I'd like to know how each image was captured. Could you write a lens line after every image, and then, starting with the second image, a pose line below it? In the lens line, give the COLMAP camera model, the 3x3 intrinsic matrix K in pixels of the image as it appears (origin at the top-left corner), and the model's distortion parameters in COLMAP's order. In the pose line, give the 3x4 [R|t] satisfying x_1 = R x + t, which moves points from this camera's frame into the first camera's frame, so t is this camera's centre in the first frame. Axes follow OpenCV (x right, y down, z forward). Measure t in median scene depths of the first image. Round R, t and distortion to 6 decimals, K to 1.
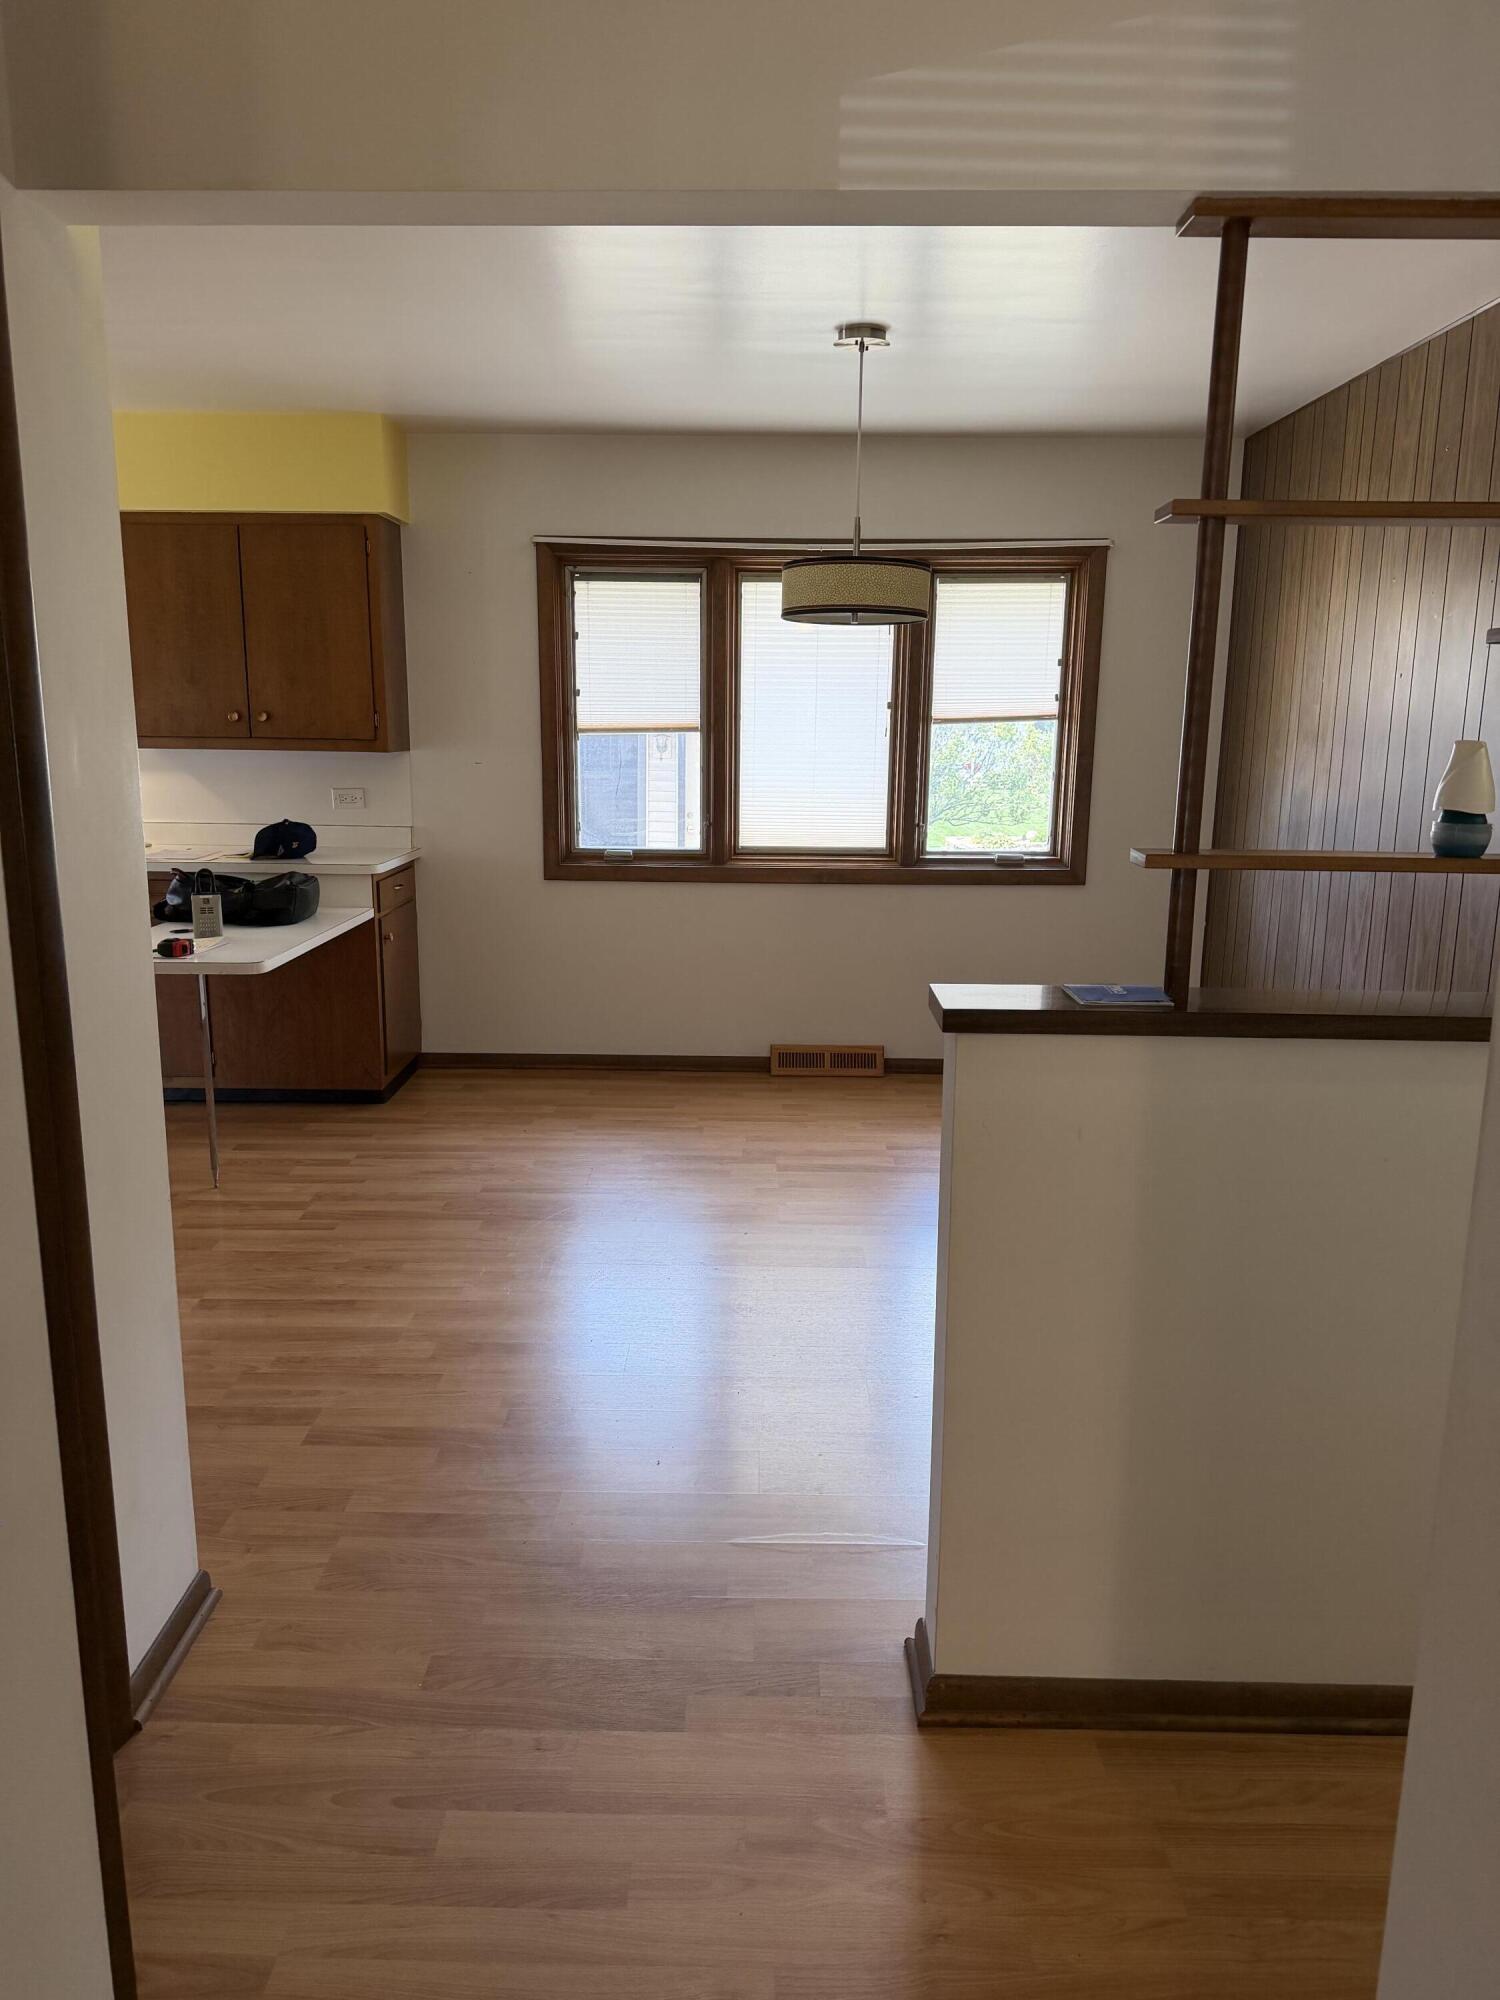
lens RADIAL K [[1403.1, 0, 750.0], [0, 1403.1, 1000.0], [0, 0, 1]] dist [0.118565, -0.002283]
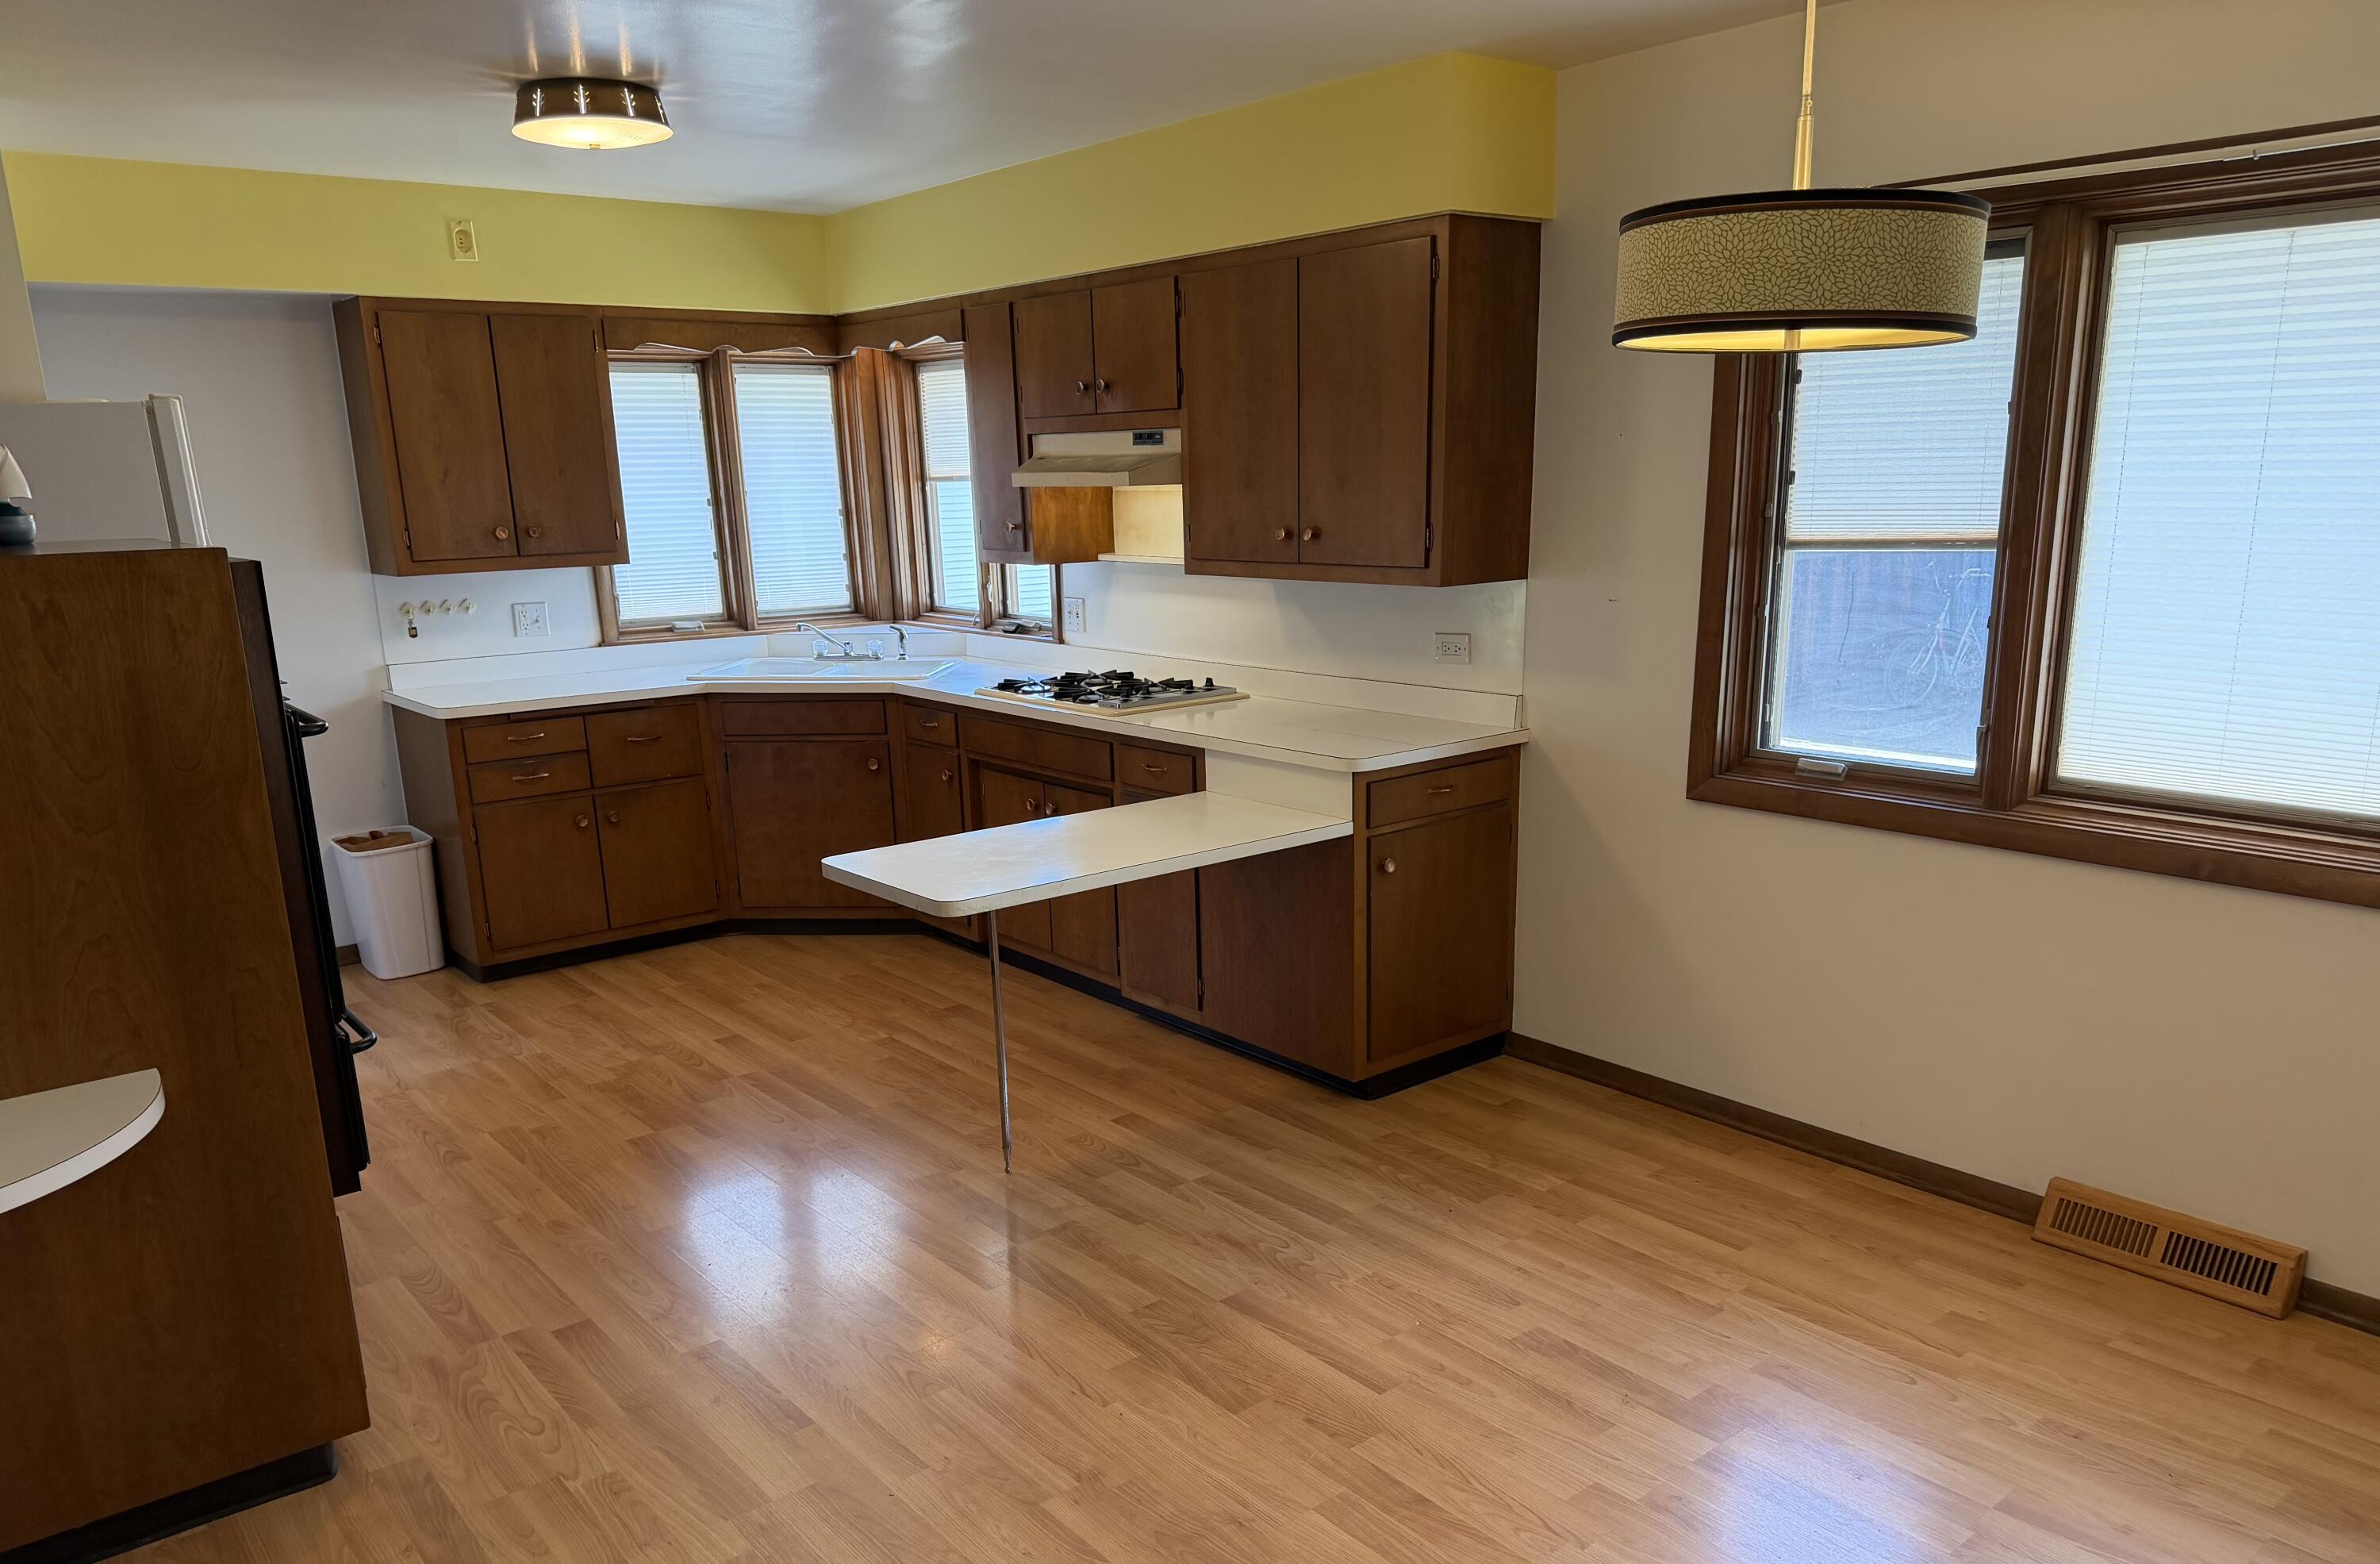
lens RADIAL K [[1691.0, 0, 1185.6], [0, 1691.0, 904.8], [0, 0, 1]] dist [0.037504, -0.062299]
pose [[0.624453, 0.174997, -0.761206, 0.281685], [-0.118414, 0.984524, 0.129195, -0.111222], [0.772034, 0.009461, 0.635511, 0.392296]]
